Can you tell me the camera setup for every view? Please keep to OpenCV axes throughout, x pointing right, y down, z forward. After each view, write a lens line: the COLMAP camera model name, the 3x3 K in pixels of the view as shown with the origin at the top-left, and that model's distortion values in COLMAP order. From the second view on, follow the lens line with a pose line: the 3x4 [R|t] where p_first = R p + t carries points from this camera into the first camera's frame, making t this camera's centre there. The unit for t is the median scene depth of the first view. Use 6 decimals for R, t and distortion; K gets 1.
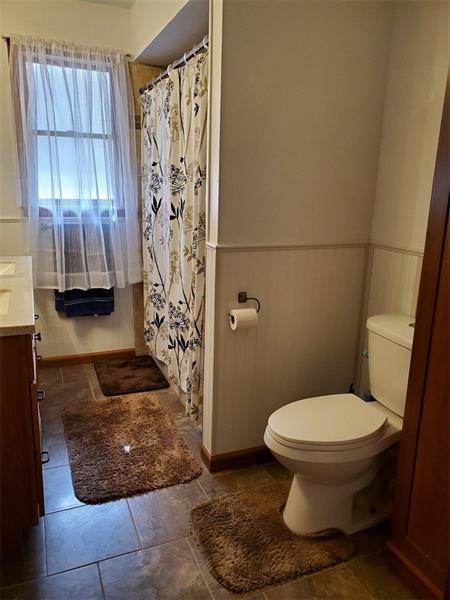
lens RADIAL K [[472.8, 0, 226.2], [0, 472.8, 303.6], [0, 0, 1]] dist [0.035530, -0.011625]
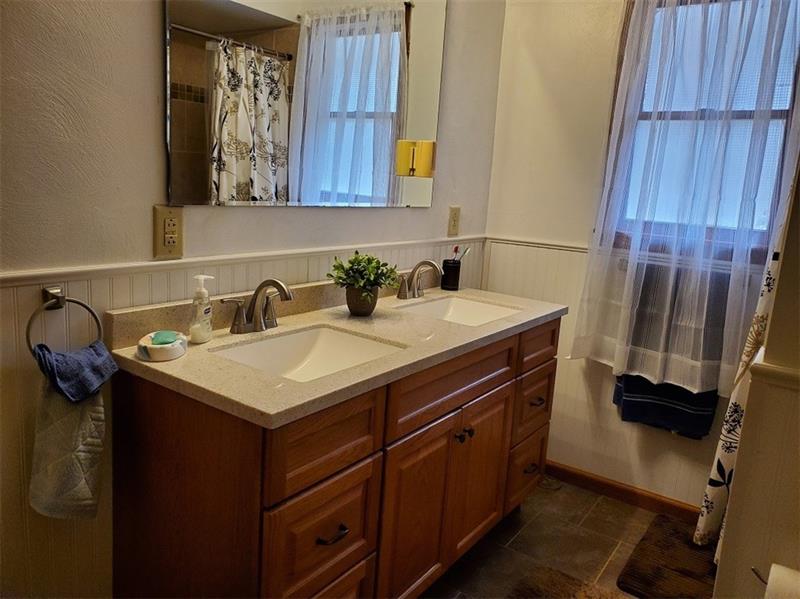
lens RADIAL K [[621.3, 0, 399.0], [0, 621.3, 281.8], [0, 0, 1]] dist [-0.003643, -0.003385]
pose [[0.533369, 0.147209, -0.832975, 0.146847], [-0.254745, 0.966977, 0.007773, -0.078904], [0.806612, 0.208050, 0.553256, 0.356215]]
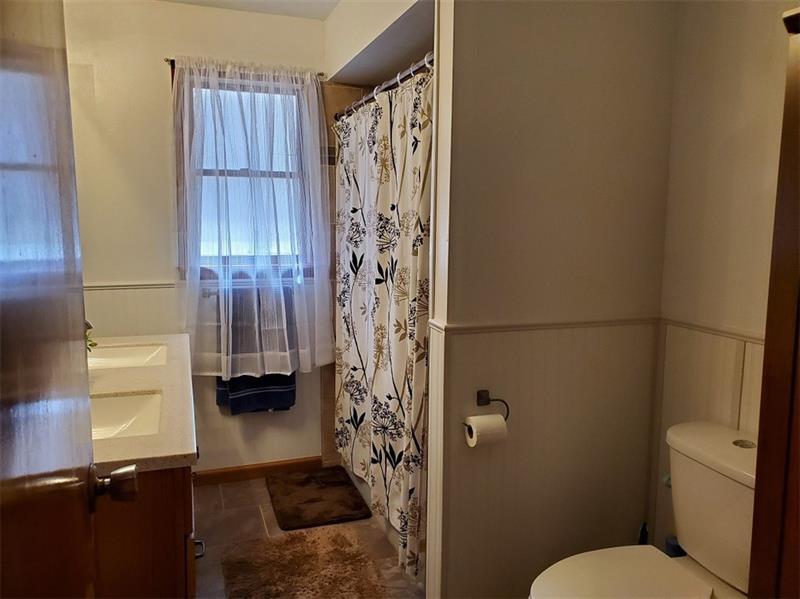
lens RADIAL K [[630.4, 0, 401.4], [0, 630.4, 293.6], [0, 0, 1]] dist [0.035530, -0.011625]
pose [[0.998567, -0.010494, -0.052476, -0.024578], [0.003664, 0.991689, -0.128603, -0.032688], [0.053390, 0.128226, 0.990307, 0.030066]]
